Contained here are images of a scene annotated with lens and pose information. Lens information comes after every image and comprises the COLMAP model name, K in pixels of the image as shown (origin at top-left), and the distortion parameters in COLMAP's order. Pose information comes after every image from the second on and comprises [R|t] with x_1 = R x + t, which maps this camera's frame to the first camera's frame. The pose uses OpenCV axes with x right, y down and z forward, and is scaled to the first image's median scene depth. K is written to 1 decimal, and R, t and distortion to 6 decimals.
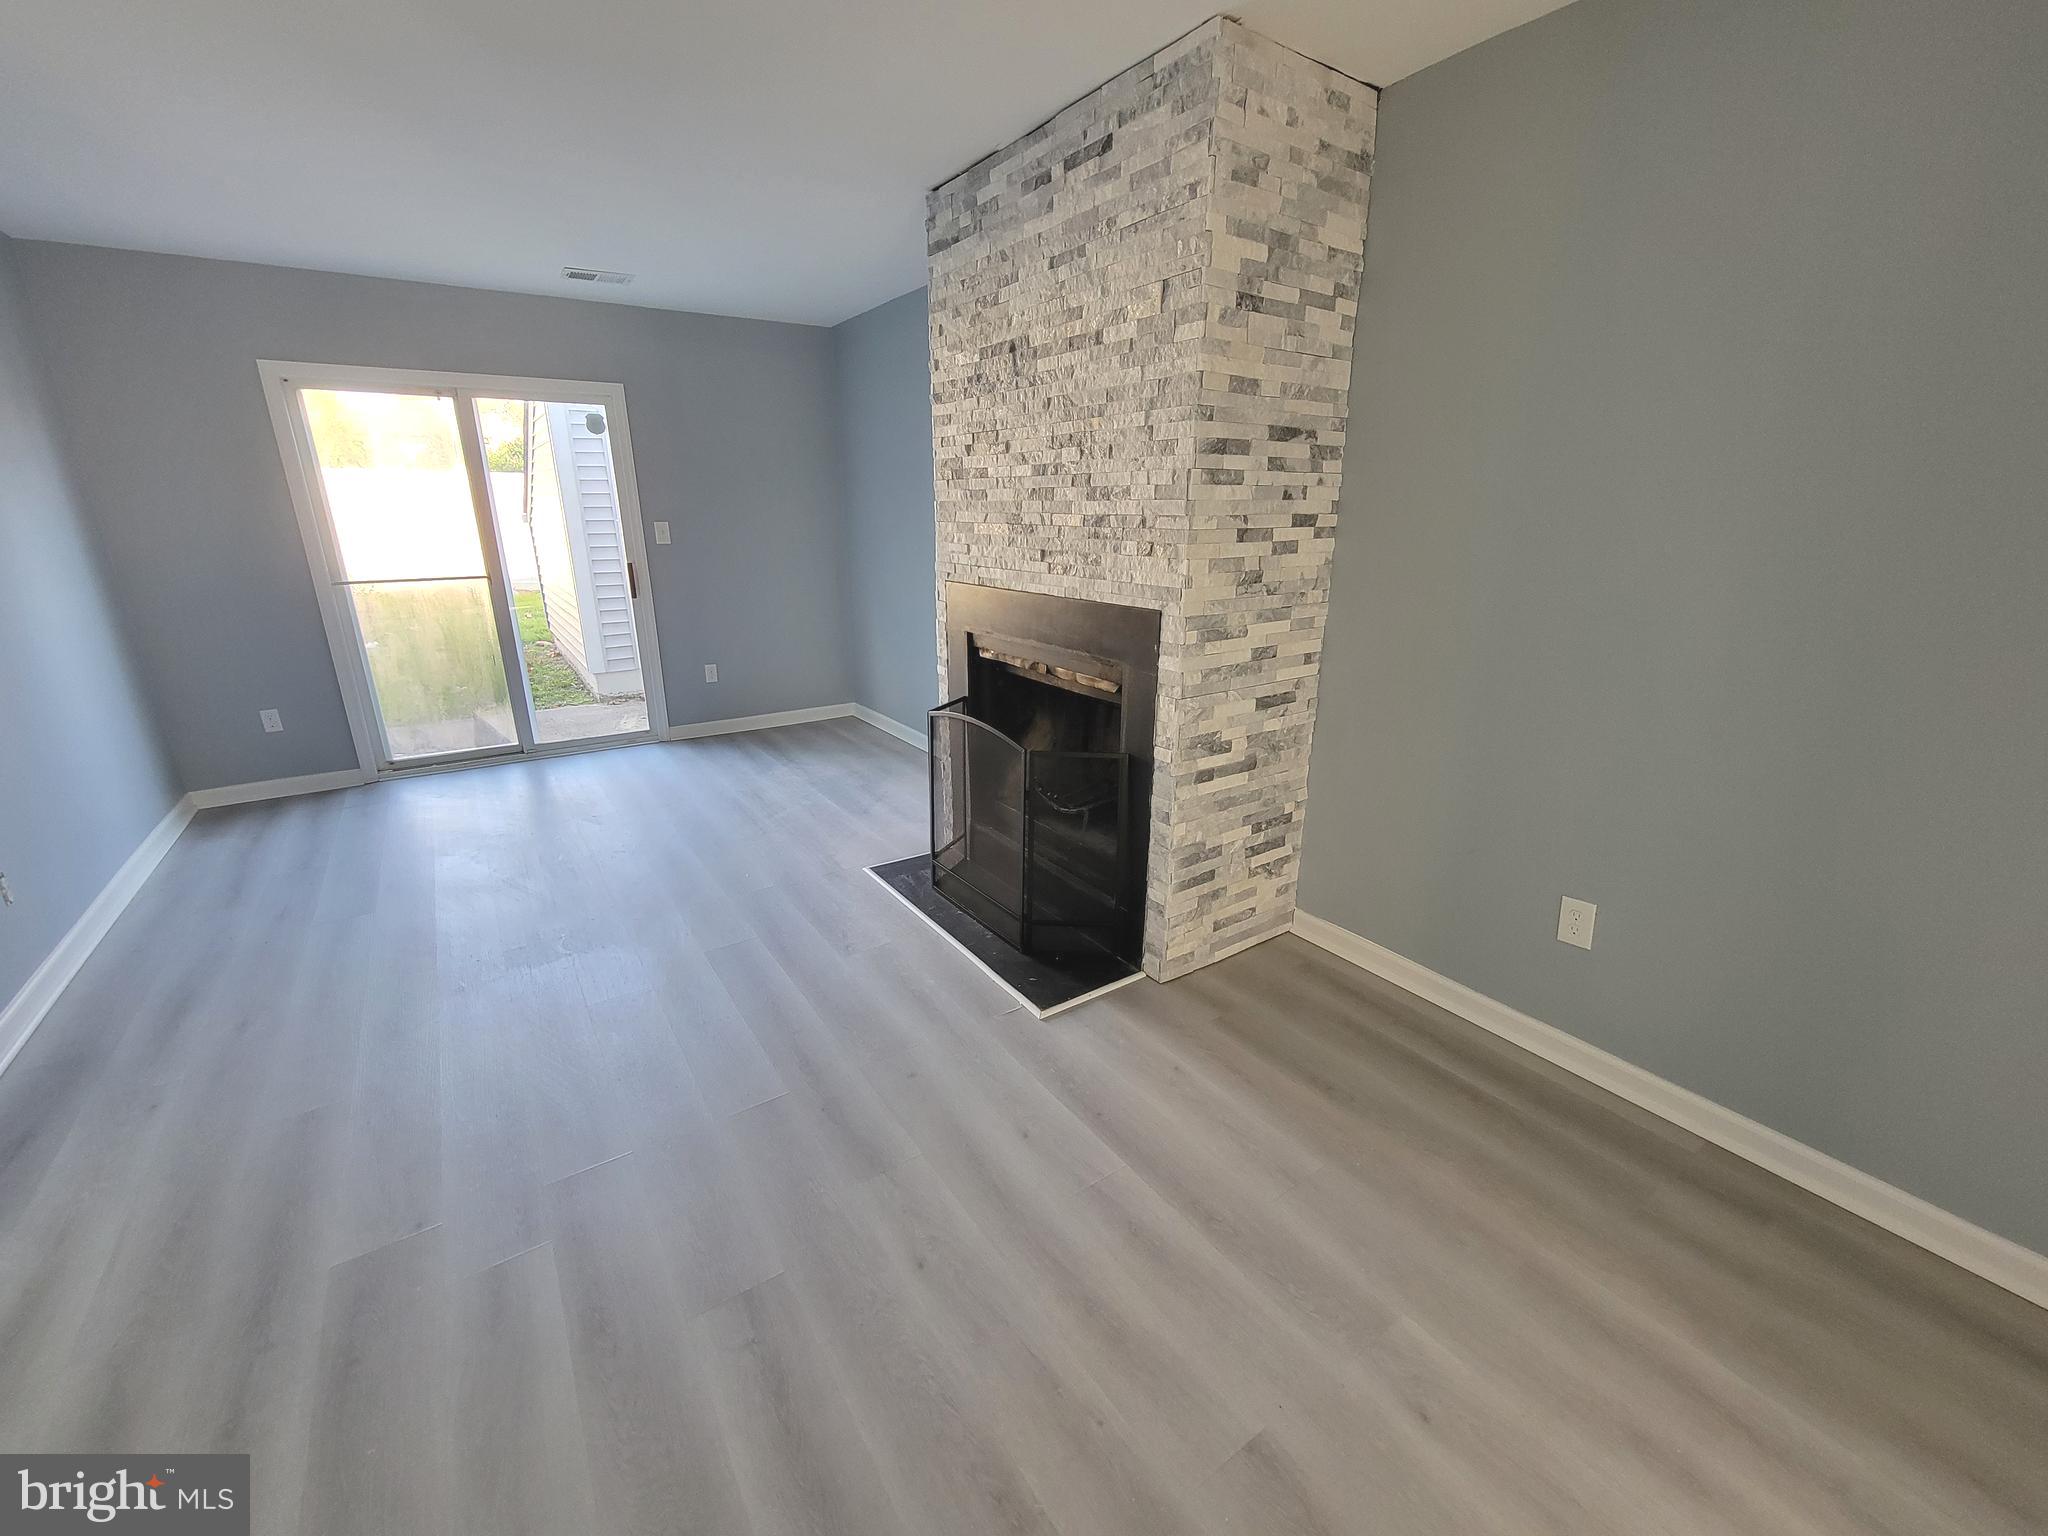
lens RADIAL K [[832.7, 0, 1025.5], [0, 832.7, 777.7], [0, 0, 1]] dist [-0.003409, -0.000430]
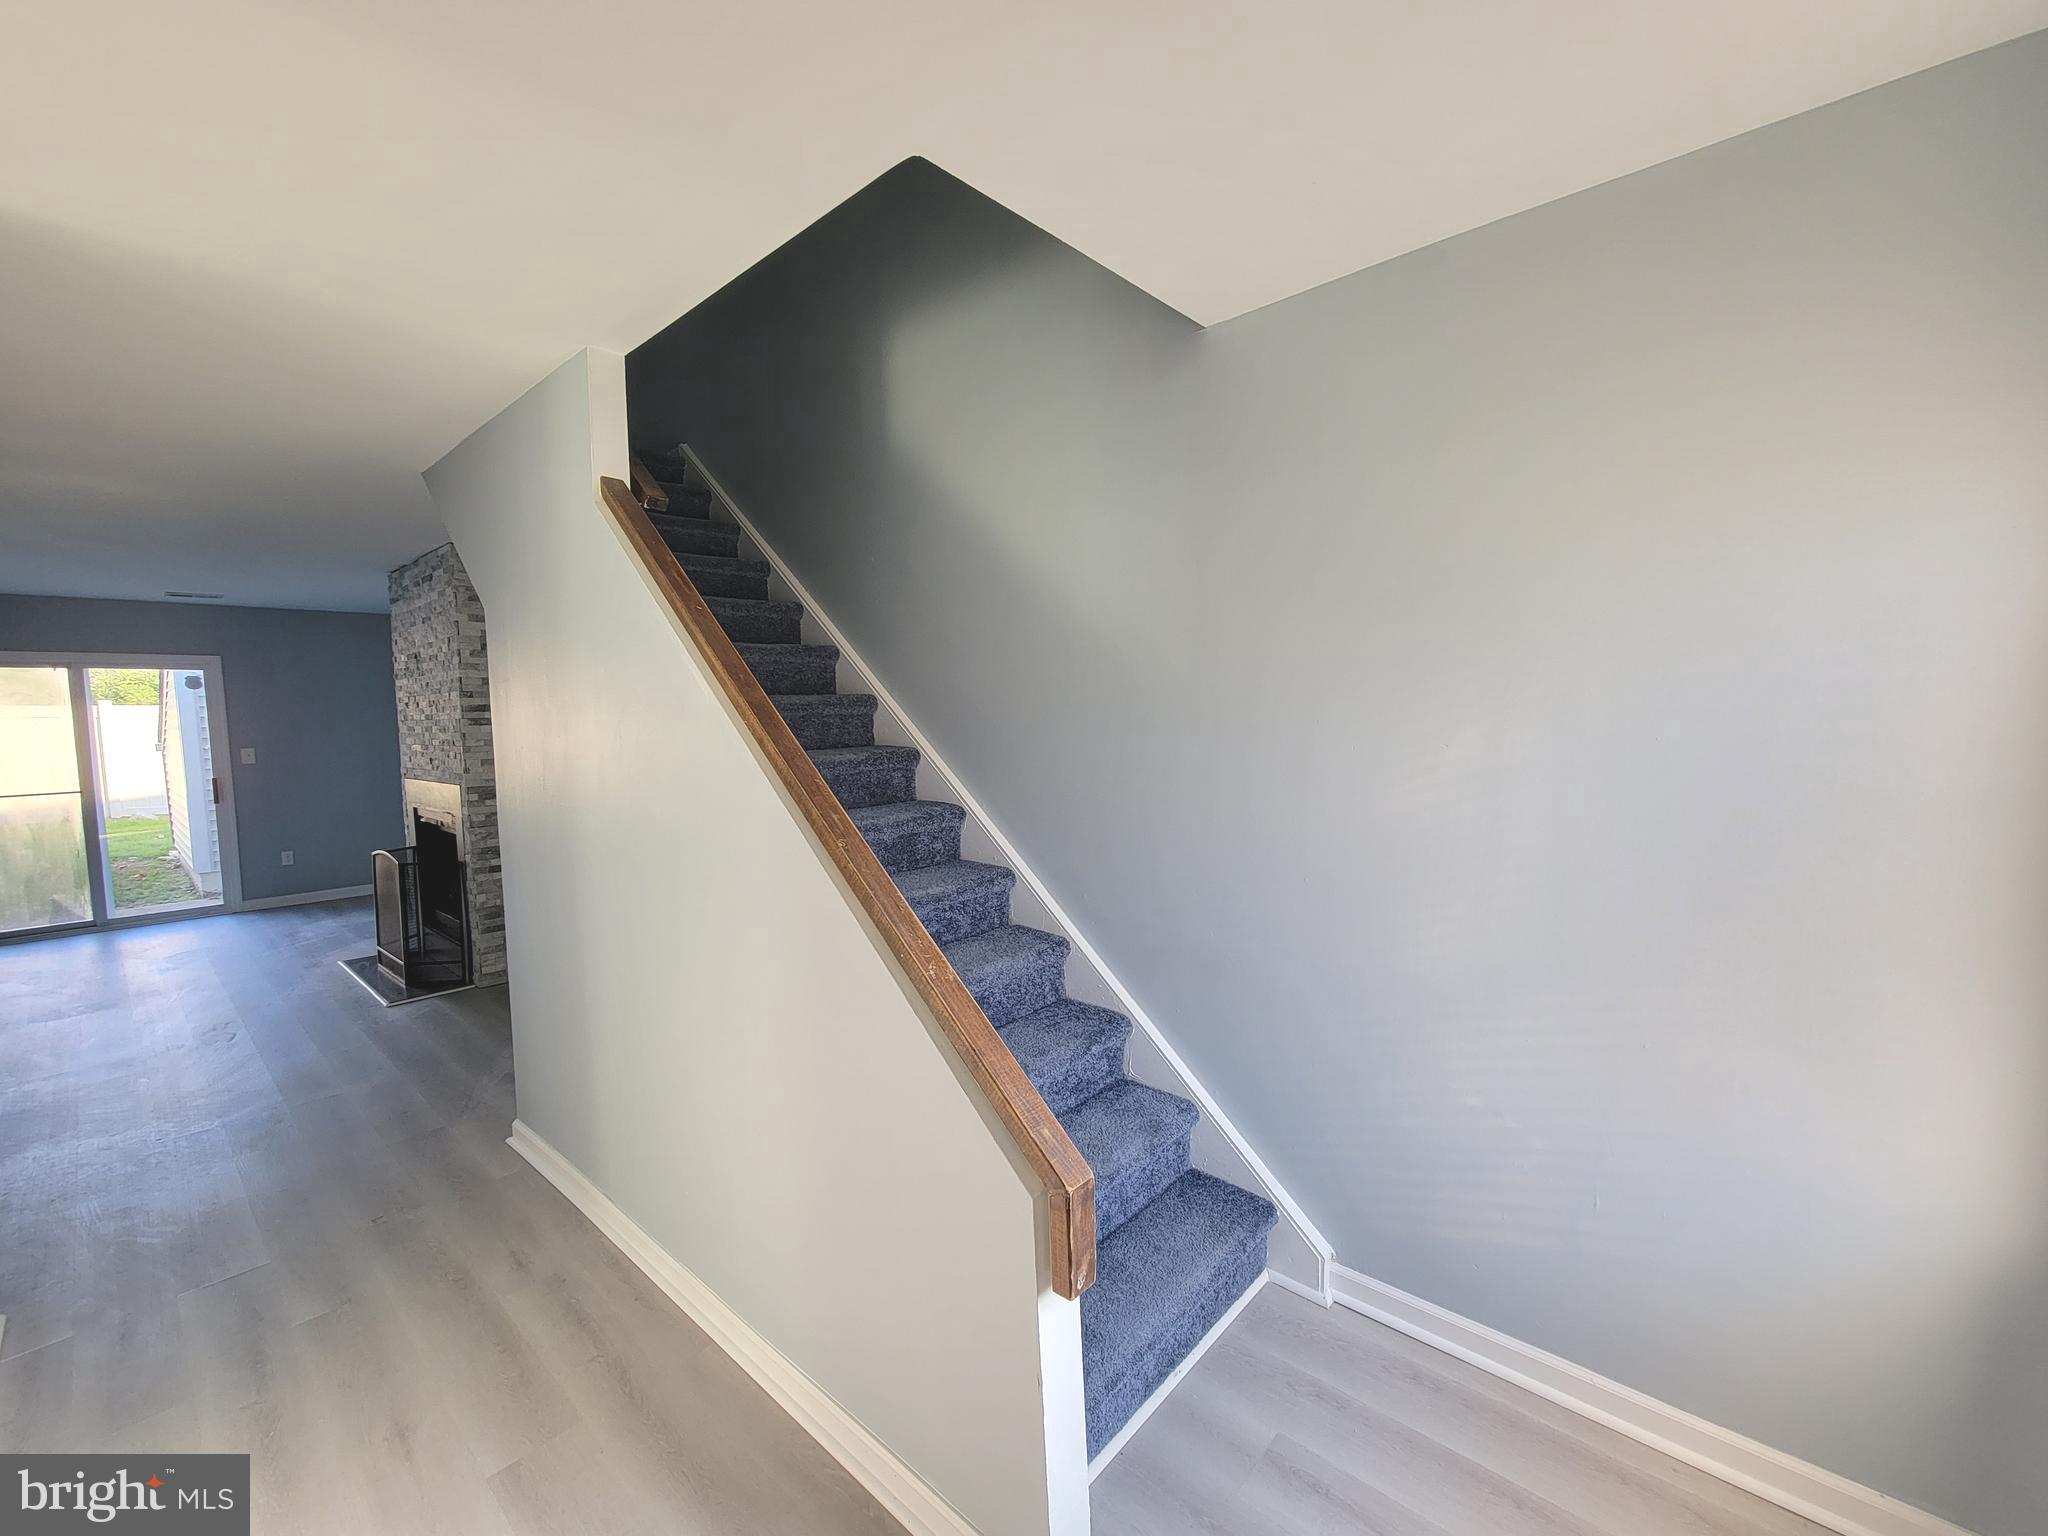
lens RADIAL K [[832.7, 0, 1025.5], [0, 832.7, 777.7], [0, 0, 1]] dist [-0.003409, -0.000430]
pose [[0.969055, -0.039242, 0.243705, 0.905247], [0.096587, 0.968845, -0.228057, 0.337247], [-0.227164, 0.244538, 0.942655, -1.094502]]
